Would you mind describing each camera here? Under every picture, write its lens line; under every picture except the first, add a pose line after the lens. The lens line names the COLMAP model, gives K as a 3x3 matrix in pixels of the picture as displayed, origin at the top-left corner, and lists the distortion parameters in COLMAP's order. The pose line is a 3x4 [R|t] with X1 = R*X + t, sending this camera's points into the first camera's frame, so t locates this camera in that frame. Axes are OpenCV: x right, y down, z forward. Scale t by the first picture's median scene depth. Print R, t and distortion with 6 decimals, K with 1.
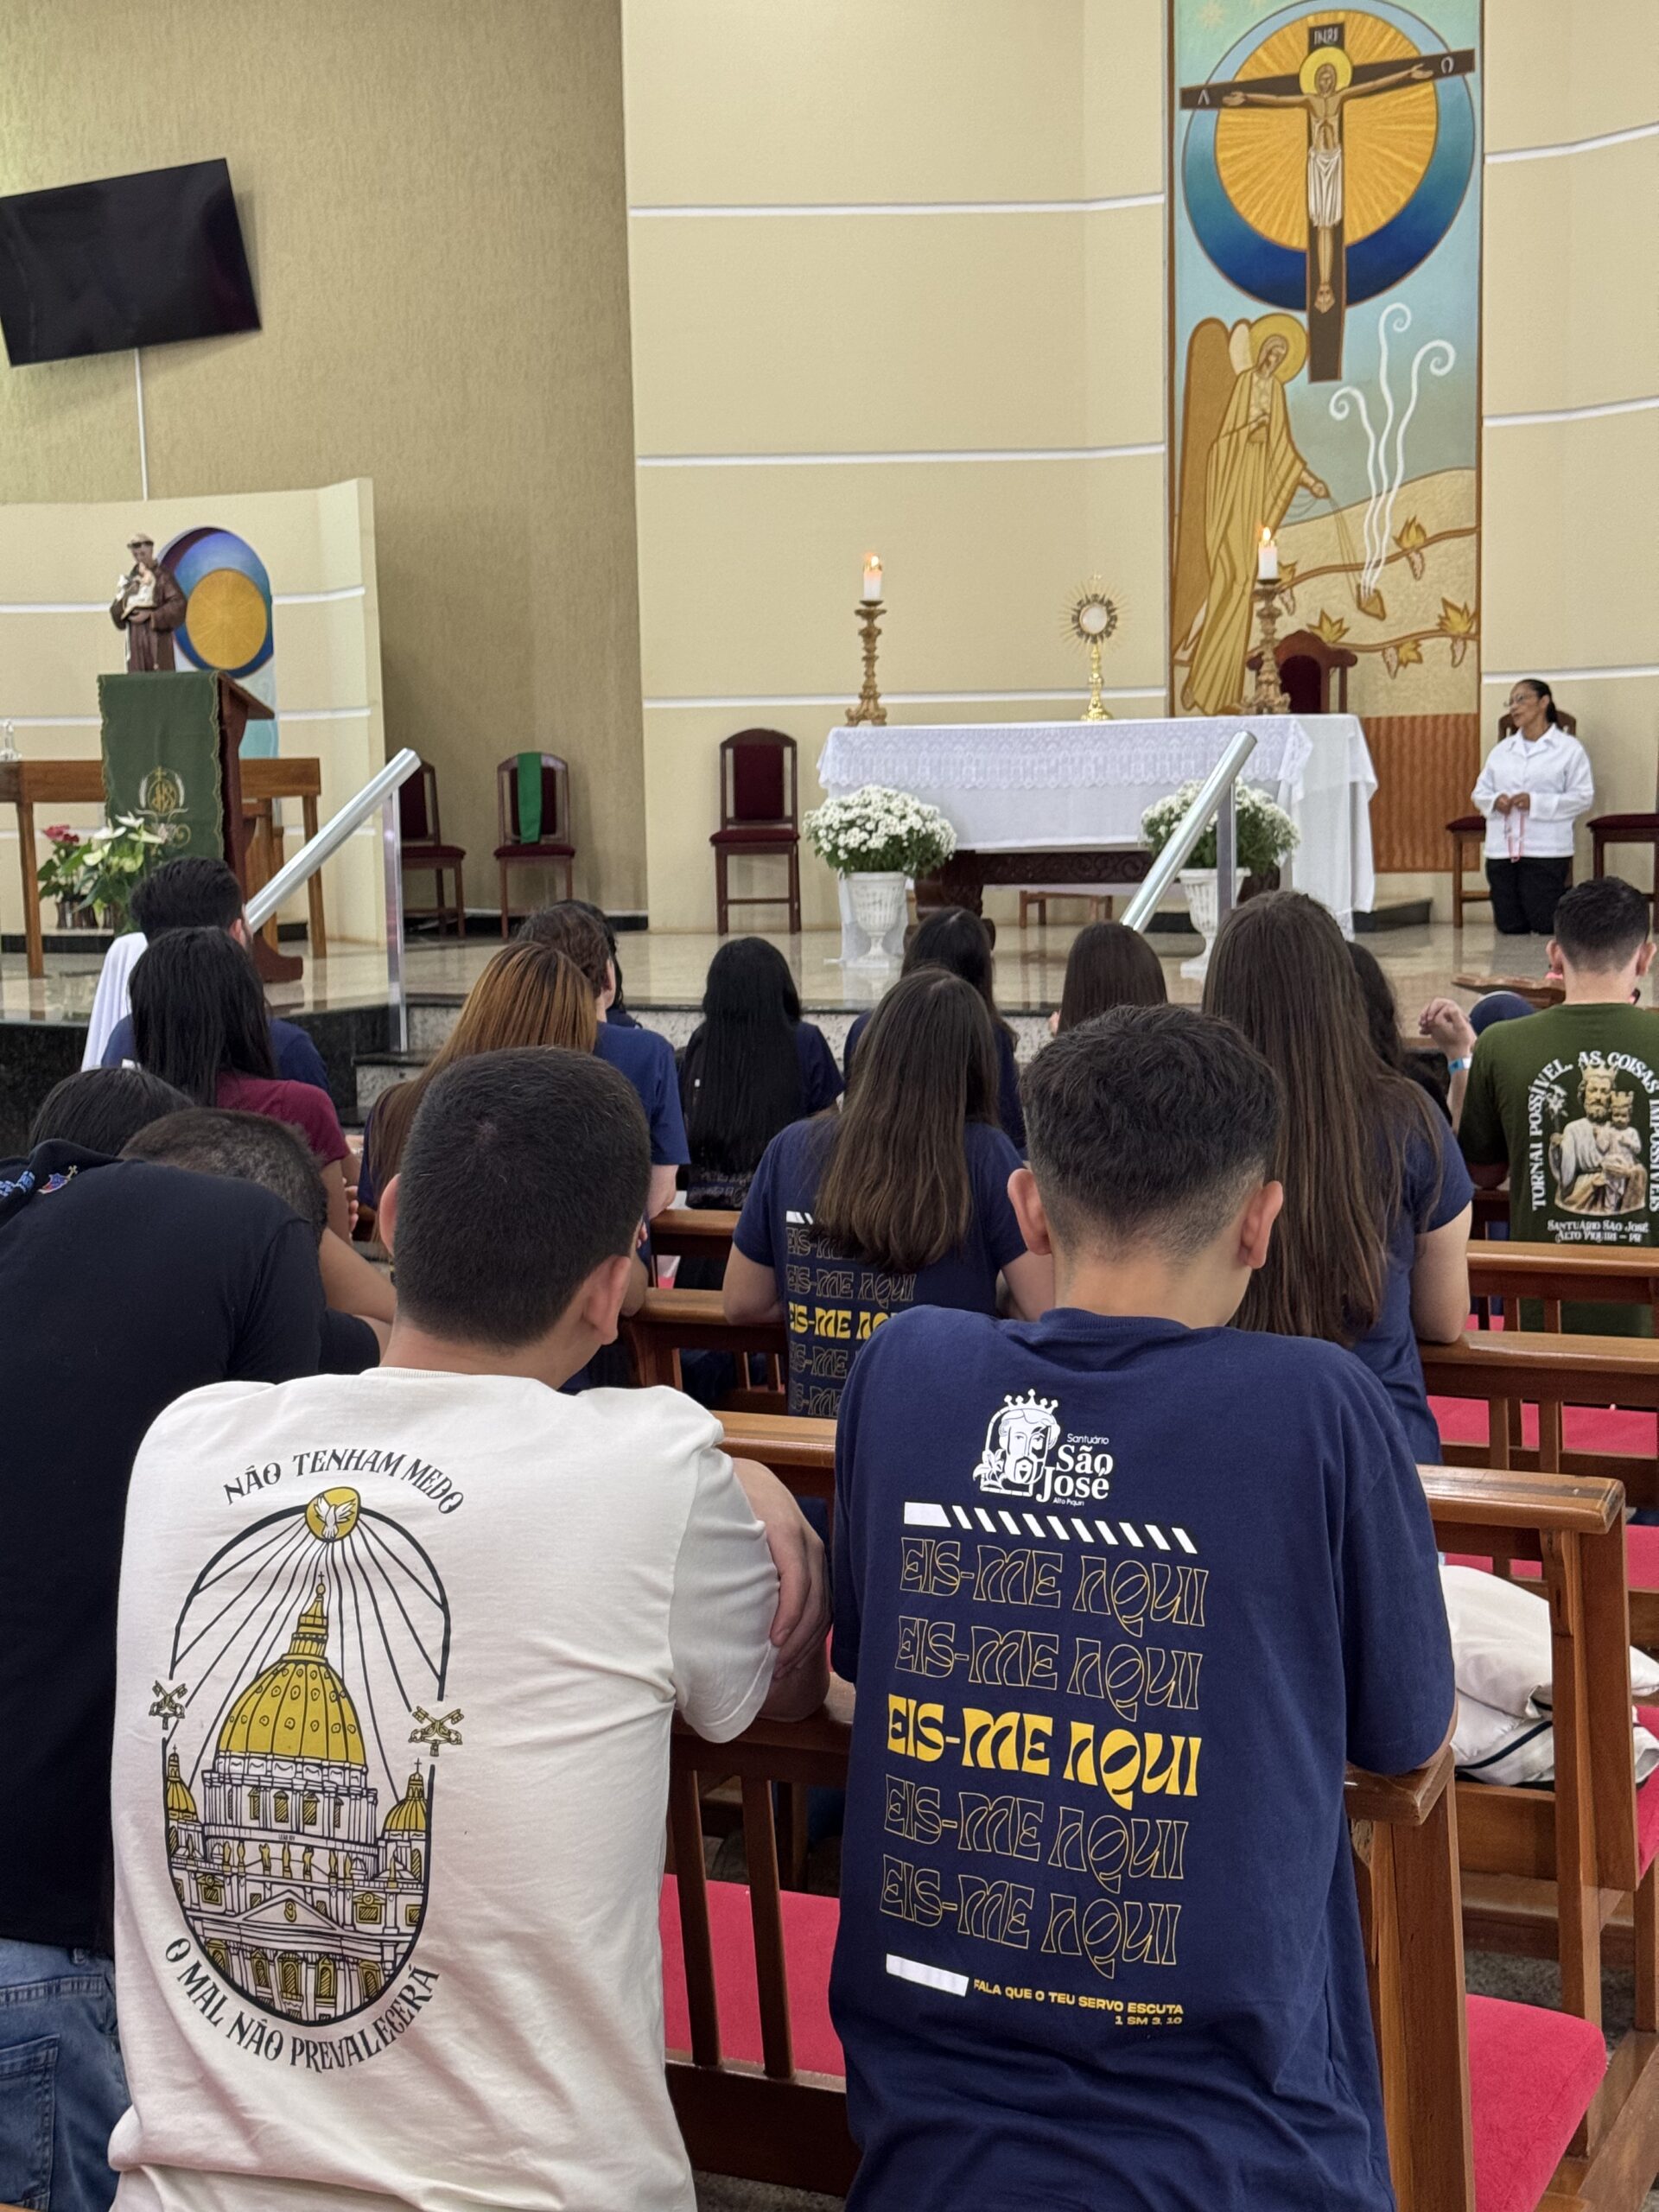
lens RADIAL K [[3137.0, 0, 835.2], [0, 3137.0, 1118.6], [0, 0, 1]] dist [0.105010, 0.000000]
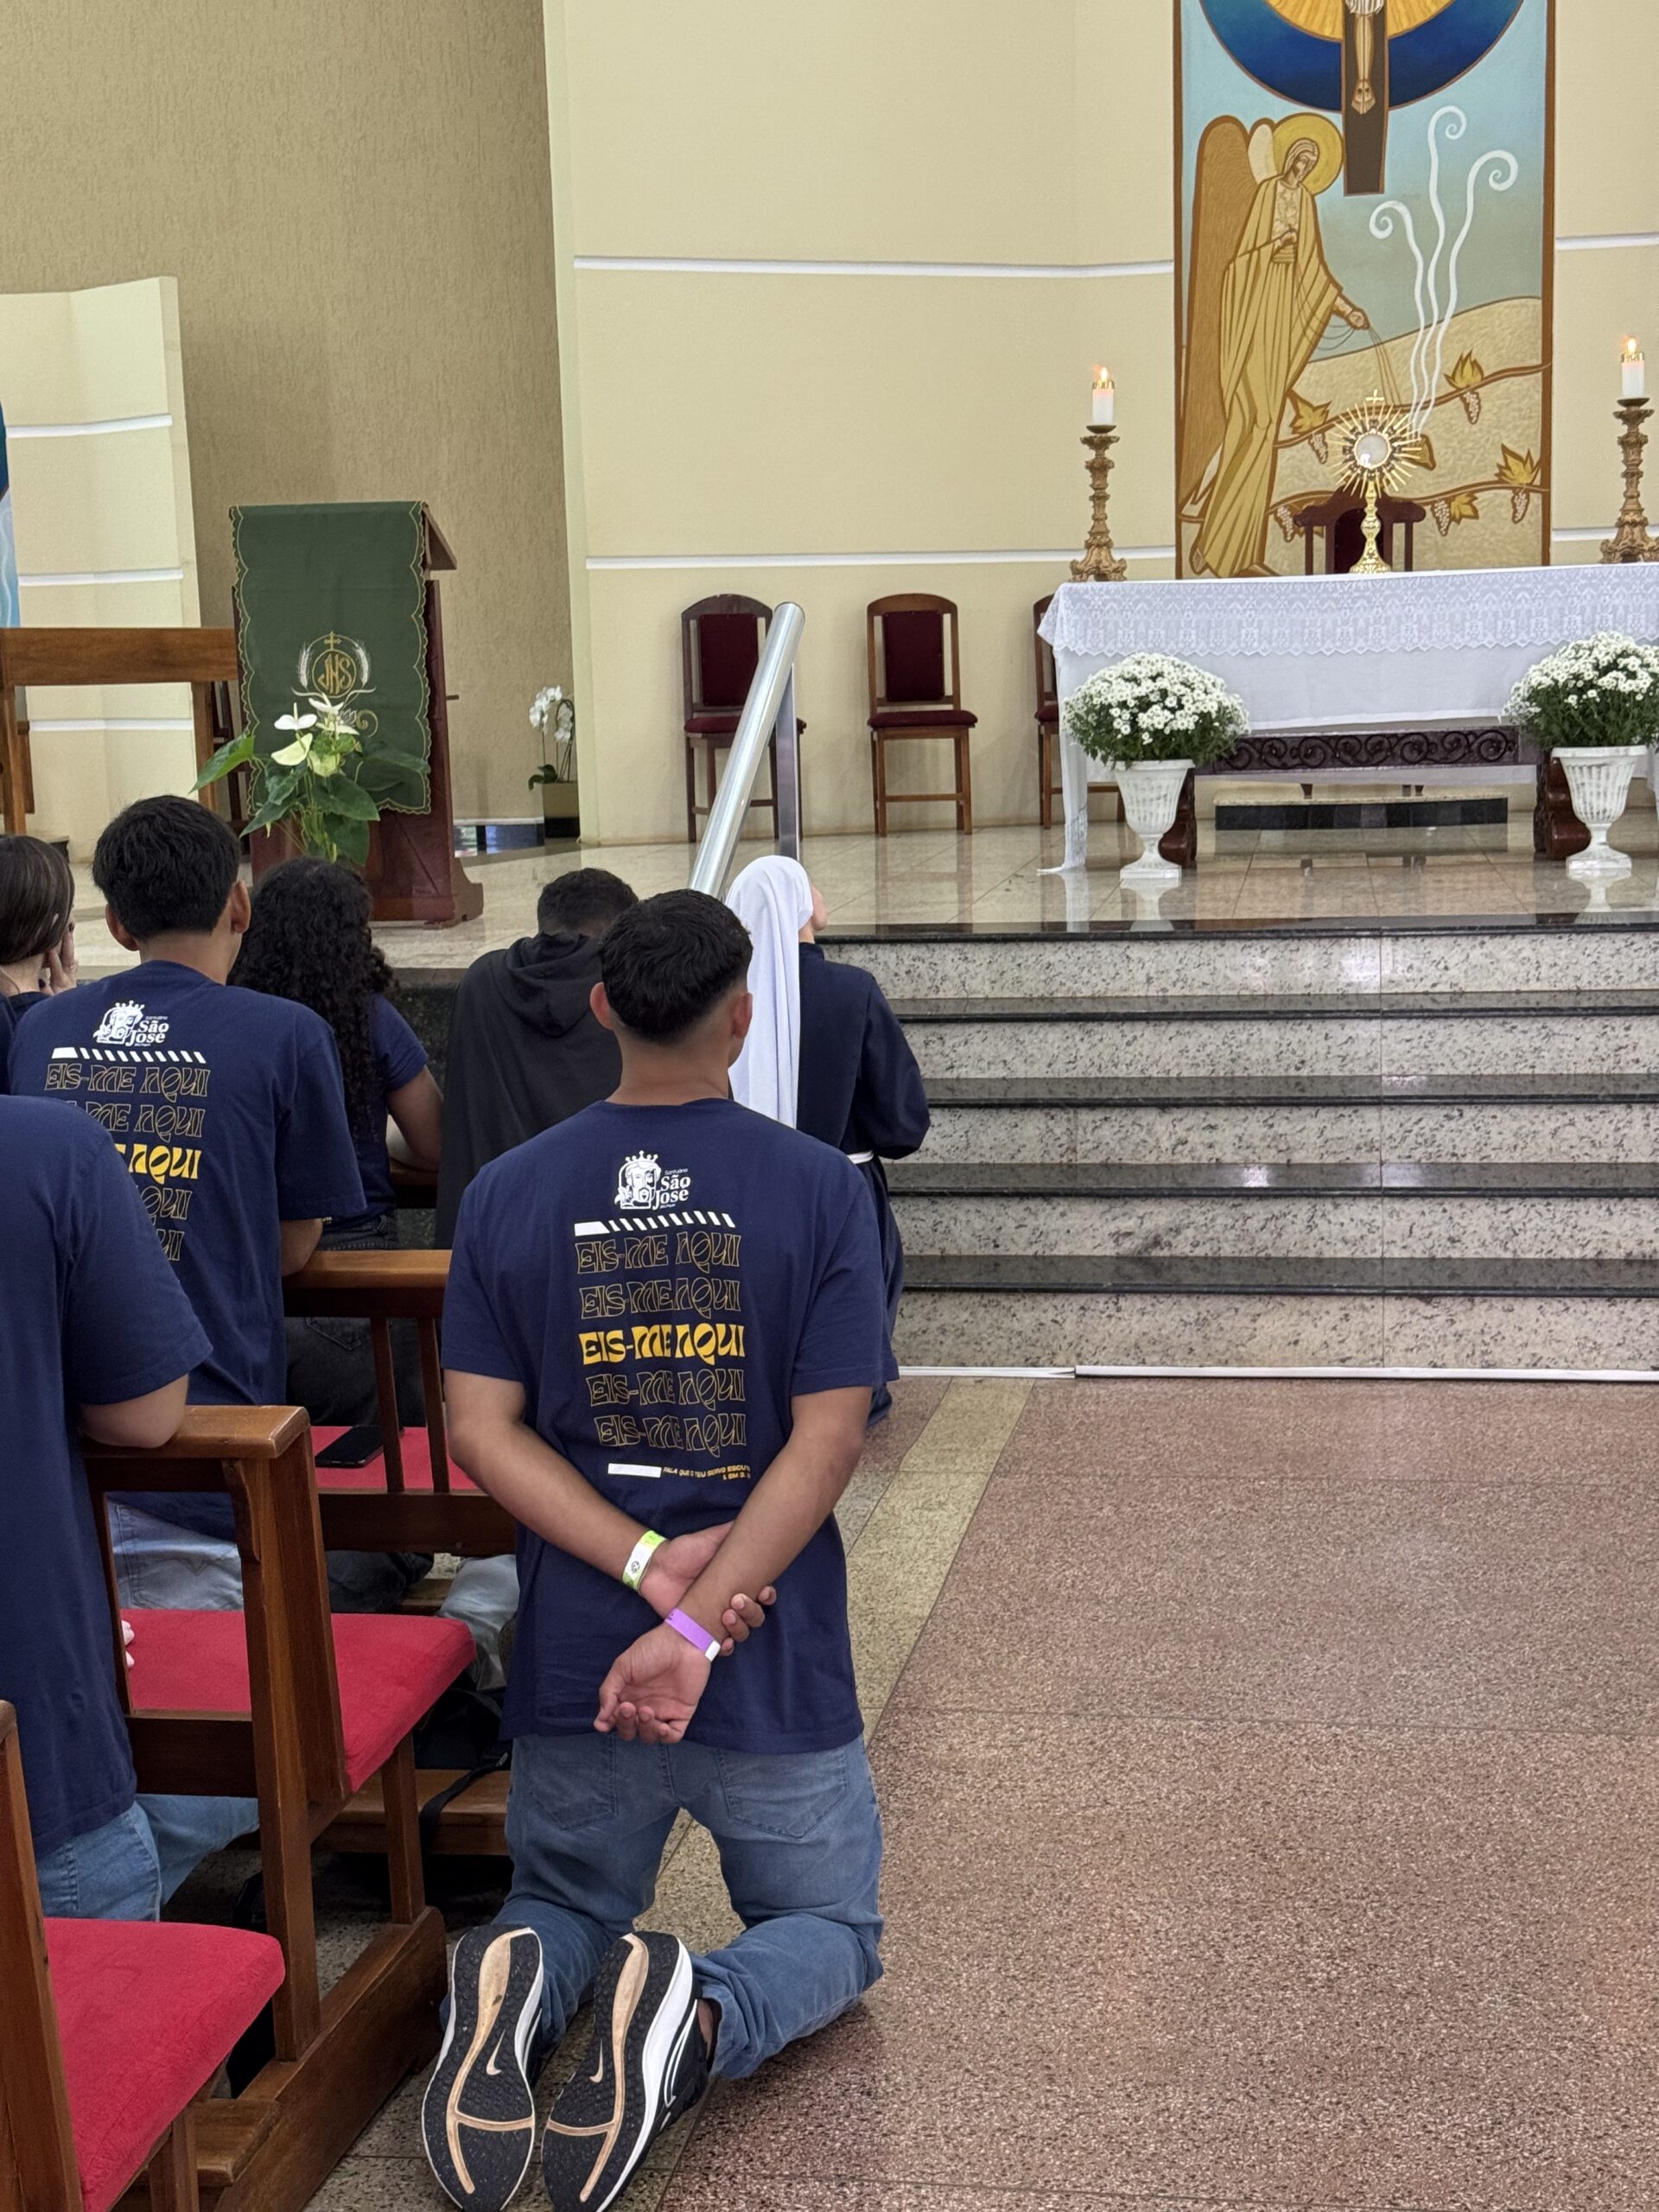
lens RADIAL K [[3137.0, 0, 837.5], [0, 3137.0, 1104.5], [0, 0, 1]] dist [0.105010, 0.000000]
pose [[0.950844, -0.049029, 0.305763, -0.265431], [0.041123, 0.998633, 0.032250, -0.015548], [-0.306927, -0.018091, 0.951561, 0.203744]]
